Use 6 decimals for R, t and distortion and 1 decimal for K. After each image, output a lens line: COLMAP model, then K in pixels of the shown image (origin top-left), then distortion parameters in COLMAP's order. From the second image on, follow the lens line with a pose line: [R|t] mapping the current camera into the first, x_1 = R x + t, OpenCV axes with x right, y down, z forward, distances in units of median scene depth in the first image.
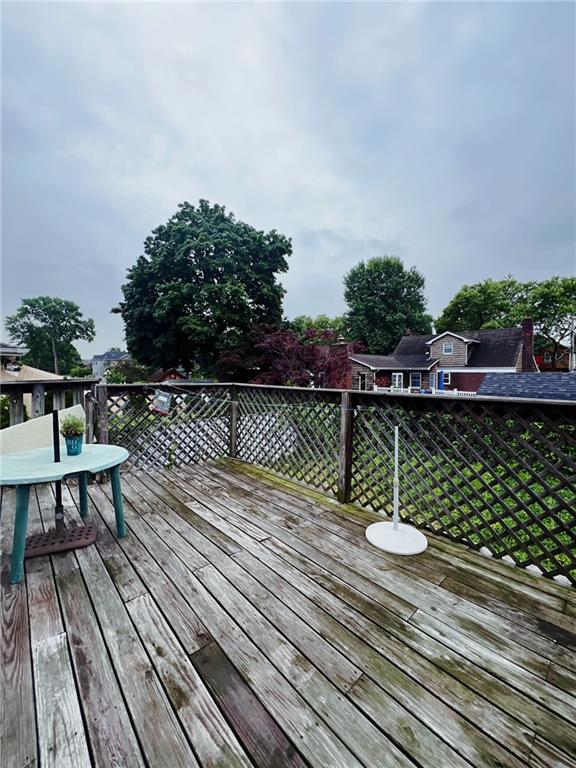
lens RADIAL K [[307.6, 0, 290.4], [0, 307.6, 384.3], [0, 0, 1]] dist [0.001002, 0.000018]
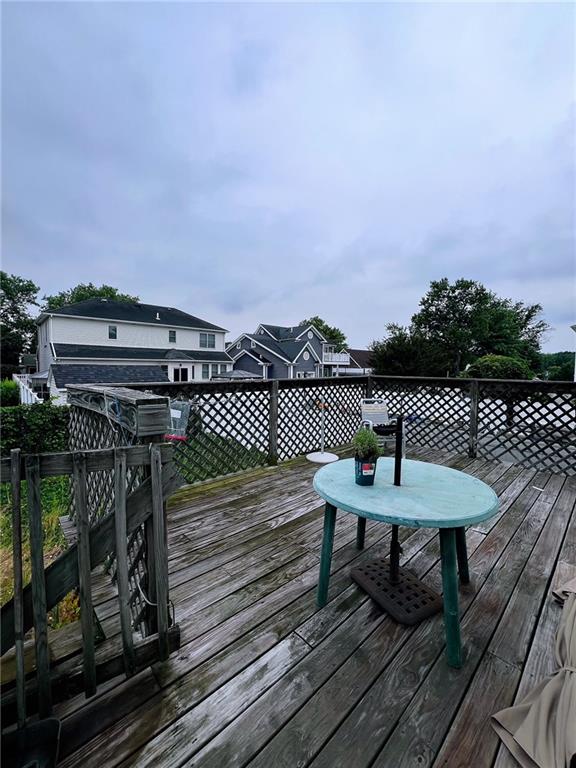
lens RADIAL K [[307.6, 0, 290.4], [0, 307.6, 383.9], [0, 0, 1]] dist [0.001002, 0.000018]
pose [[-0.019275, -0.055286, 0.998285, -1.042261], [0.037315, 0.997735, 0.055976, -0.025836], [-0.999118, 0.038330, -0.017169, 0.890115]]
